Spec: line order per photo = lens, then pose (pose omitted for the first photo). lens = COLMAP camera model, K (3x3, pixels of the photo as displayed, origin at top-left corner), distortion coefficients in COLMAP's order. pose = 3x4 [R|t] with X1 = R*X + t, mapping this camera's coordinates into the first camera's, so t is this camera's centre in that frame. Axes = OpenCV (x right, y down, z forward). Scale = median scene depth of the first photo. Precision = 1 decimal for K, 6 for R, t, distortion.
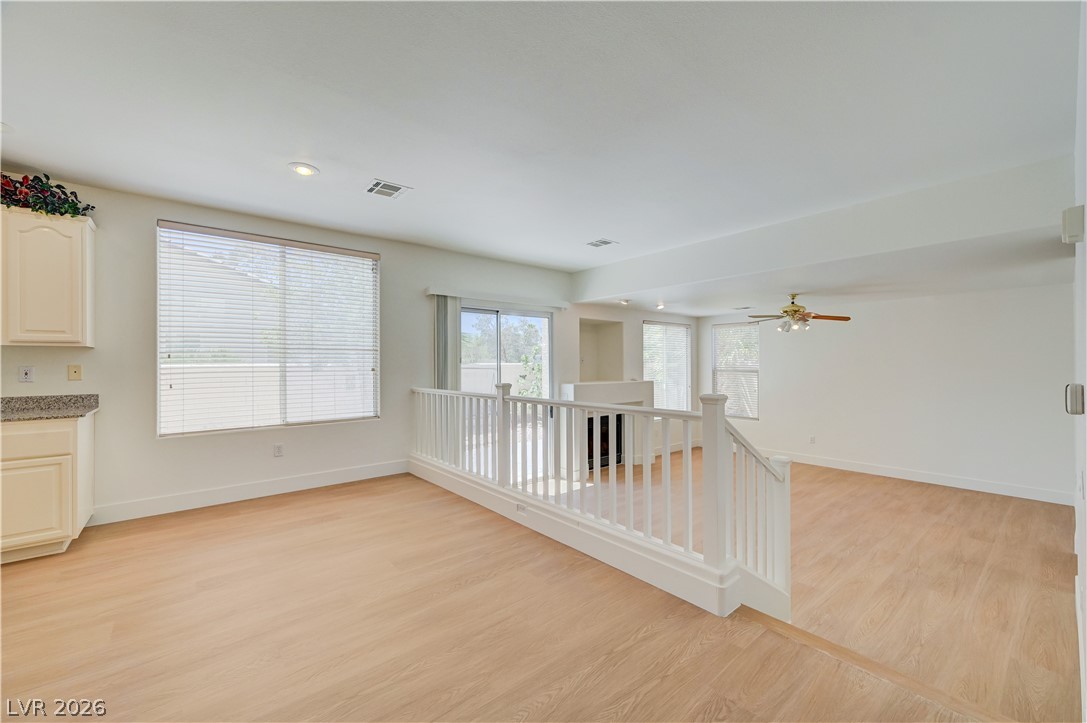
lens RADIAL K [[438.1, 0, 548.3], [0, 438.1, 359.8], [0, 0, 1]] dist [0.003160, 0.000340]
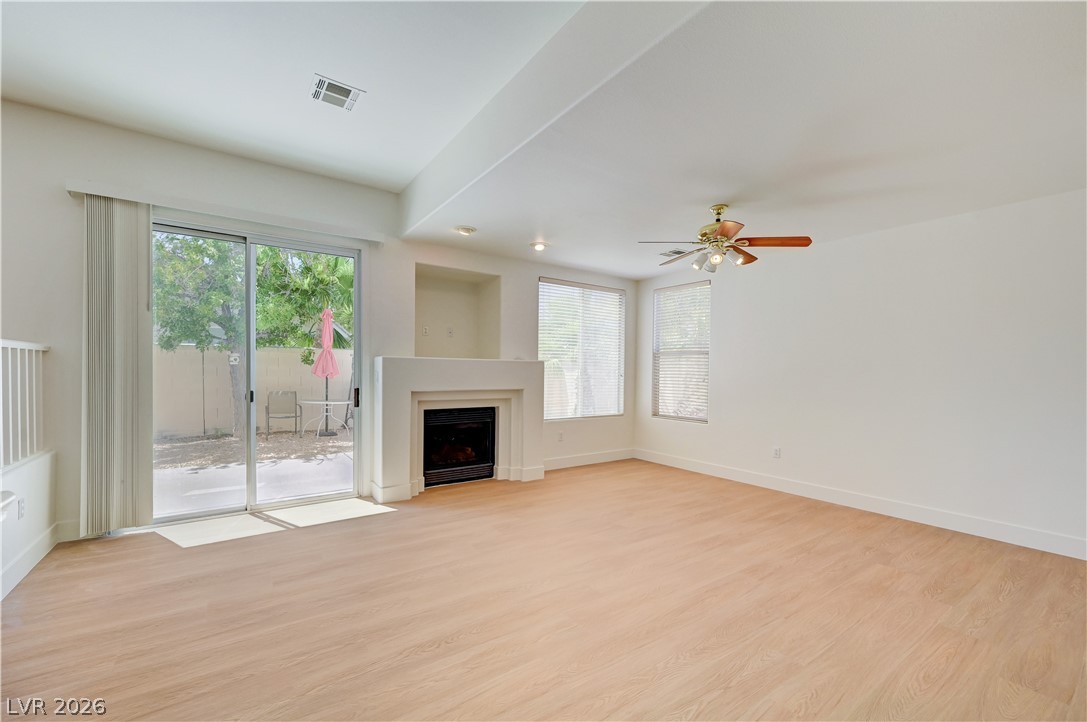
lens RADIAL K [[438.1, 0, 554.3], [0, 438.1, 378.0], [0, 0, 1]] dist [0.003160, 0.000340]
pose [[0.996541, 0.015616, -0.081618, 0.390424], [-0.013841, 0.999656, 0.022260, 0.073222], [0.081937, -0.021053, 0.996415, 0.386974]]
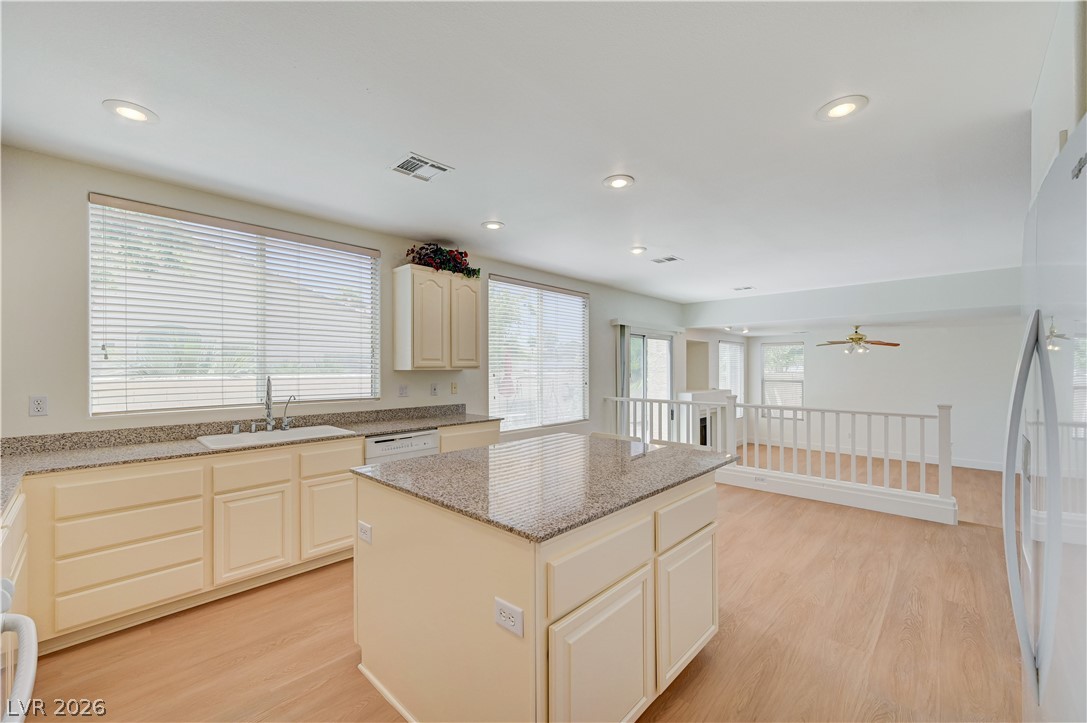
lens RADIAL K [[438.1, 0, 541.1], [0, 438.1, 369.6], [0, 0, 1]] dist [0.003160, 0.000340]
pose [[0.993192, 0.004140, 0.116418, -0.553243], [-0.005617, 0.999908, 0.012362, -0.027188], [-0.116356, -0.012931, 0.993123, -0.219089]]
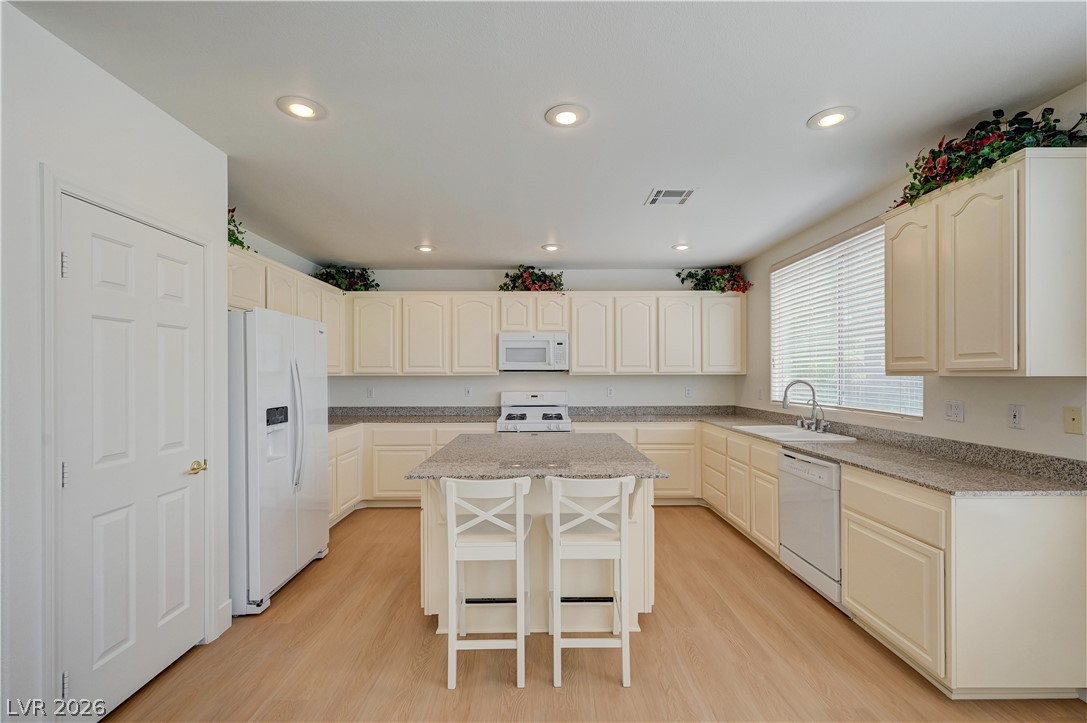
lens RADIAL K [[469.0, 0, 542.8], [0, 469.0, 375.0], [0, 0, 1]] dist [0.002380, 0.000275]
pose [[-0.634314, 0.010163, -0.773009, -0.099198], [0.014593, 0.999893, 0.001171, -0.023013], [0.772938, -0.010538, -0.634394, 0.490522]]
